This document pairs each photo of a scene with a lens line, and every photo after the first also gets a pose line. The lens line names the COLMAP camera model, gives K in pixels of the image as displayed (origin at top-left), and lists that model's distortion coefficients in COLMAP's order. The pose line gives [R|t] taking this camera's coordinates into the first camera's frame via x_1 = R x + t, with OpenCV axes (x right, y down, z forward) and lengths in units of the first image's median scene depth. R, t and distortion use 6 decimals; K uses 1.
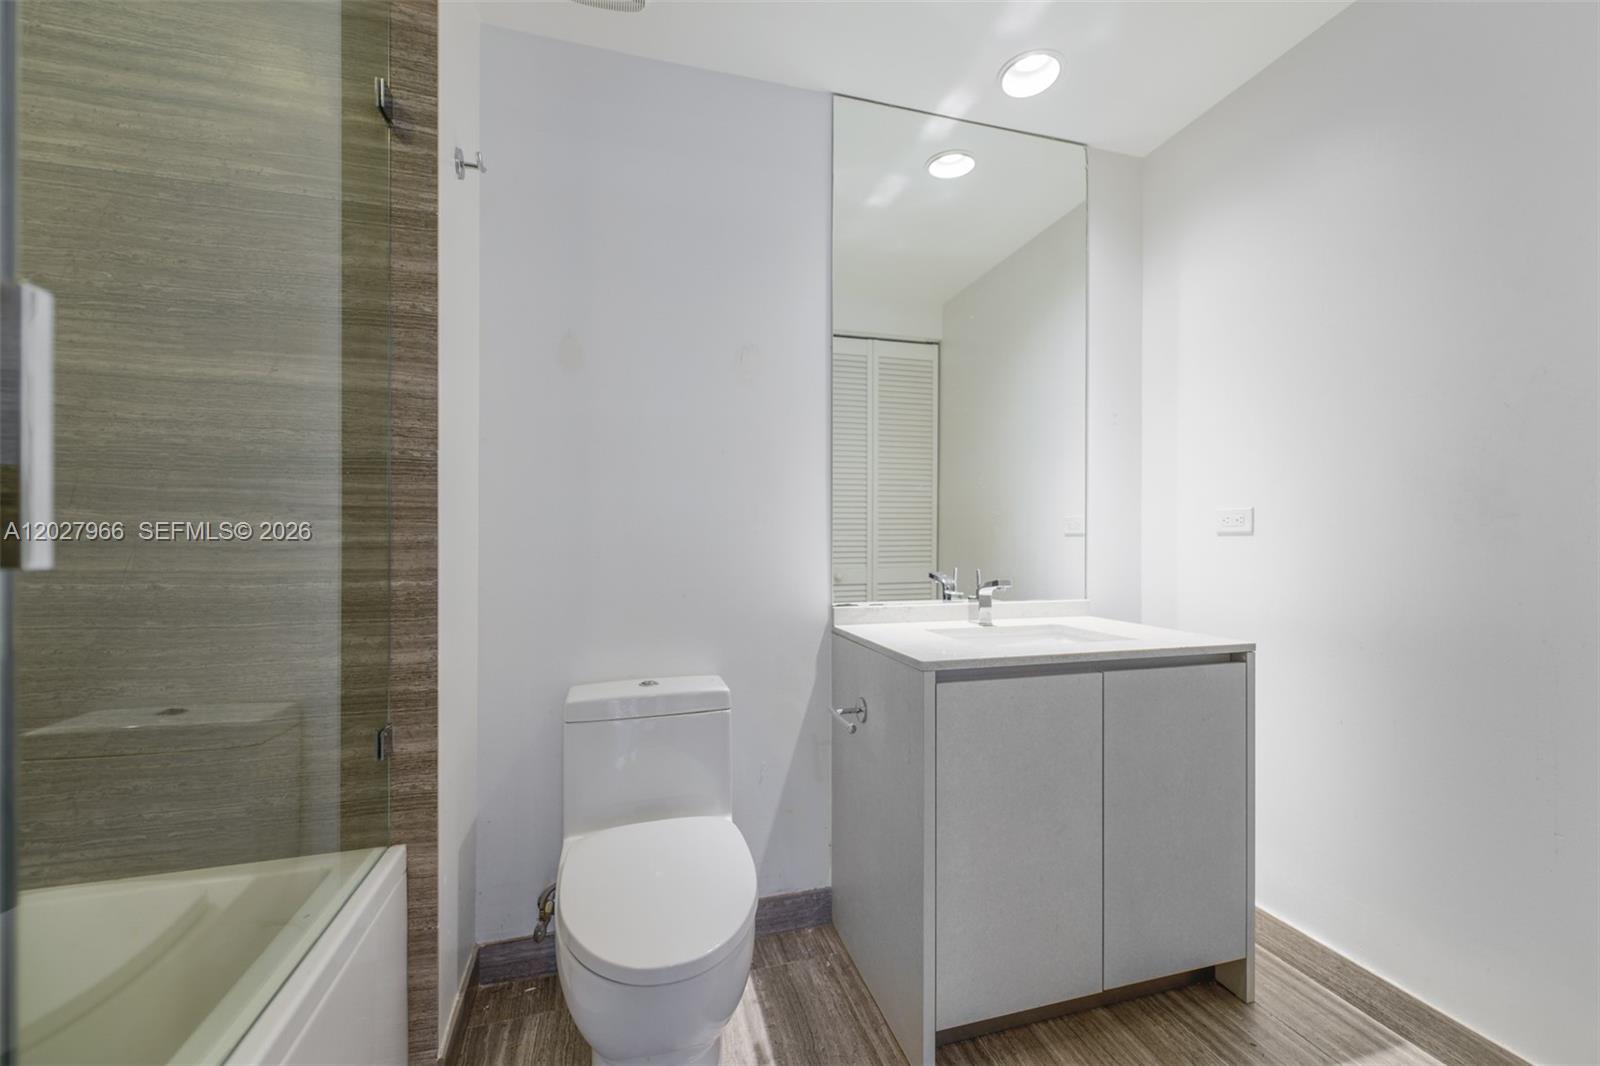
lens RADIAL K [[649.0, 0, 800.0], [0, 649.0, 533.0], [0, 0, 1]] dist [-0.000531, -0.000120]
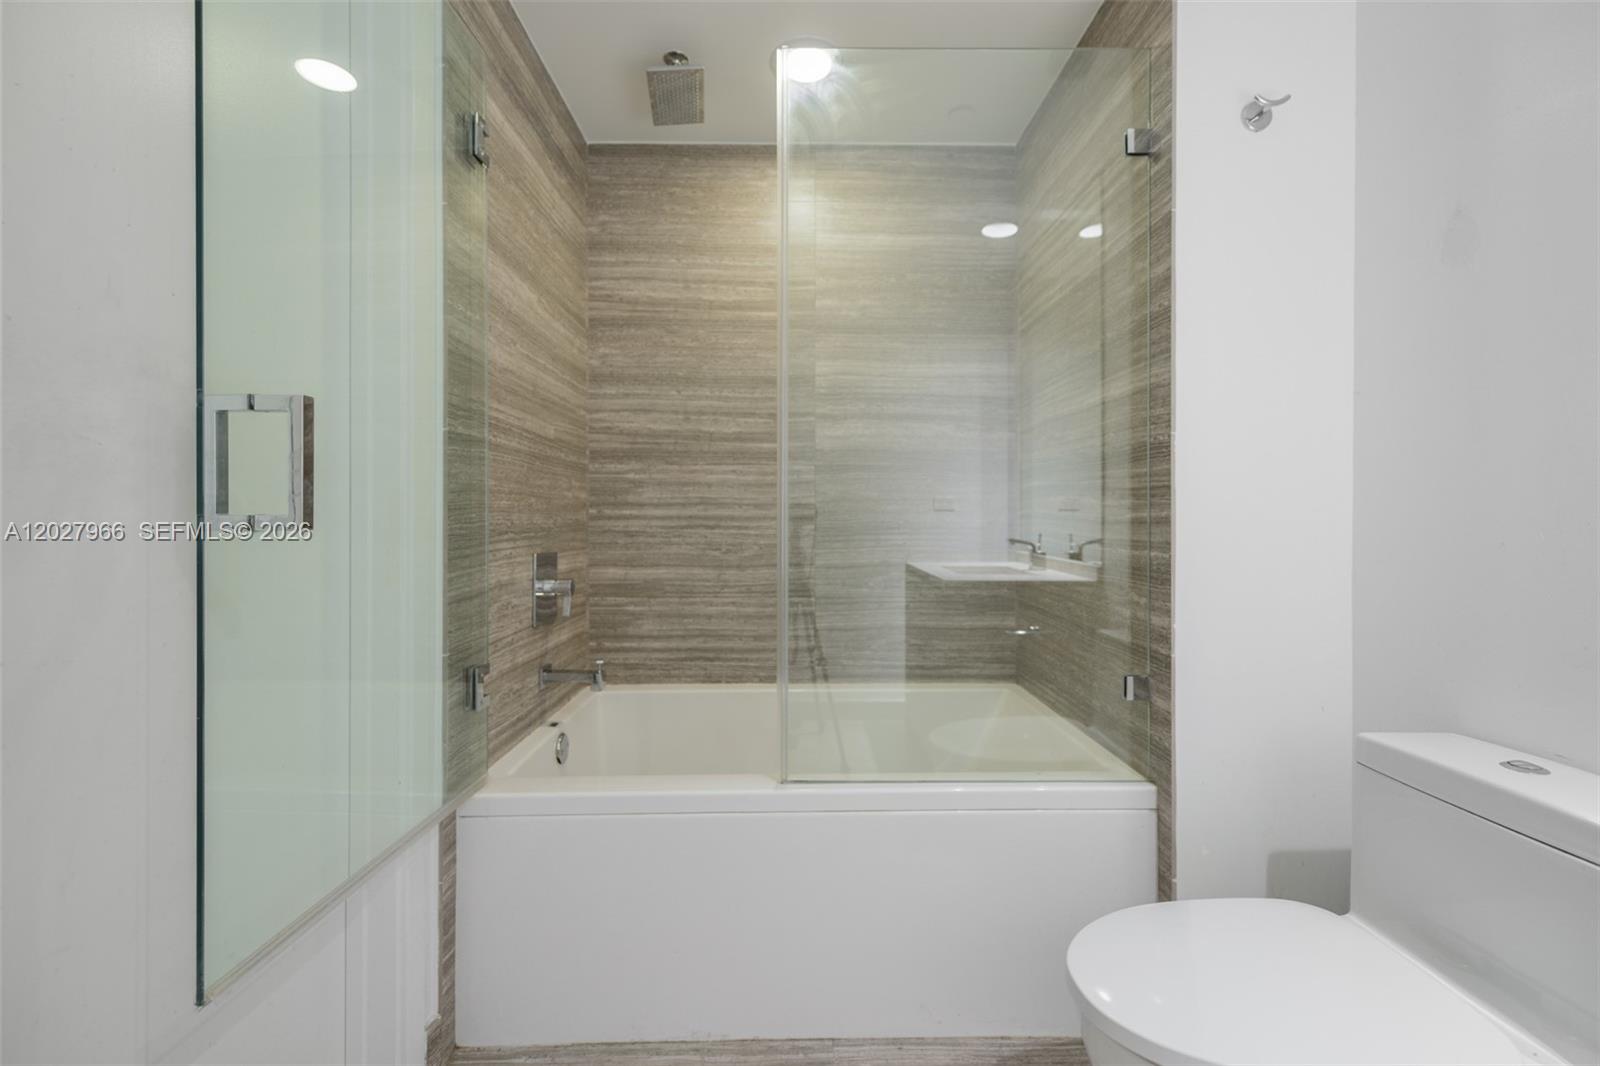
lens RADIAL K [[649.0, 0, 800.0], [0, 649.0, 533.0], [0, 0, 1]] dist [-0.000531, -0.000120]
pose [[-0.256368, 0.019778, -0.966377, 0.639345], [-0.020758, 0.999447, 0.025961, 0.024507], [0.966356, 0.026715, -0.255815, 0.692474]]
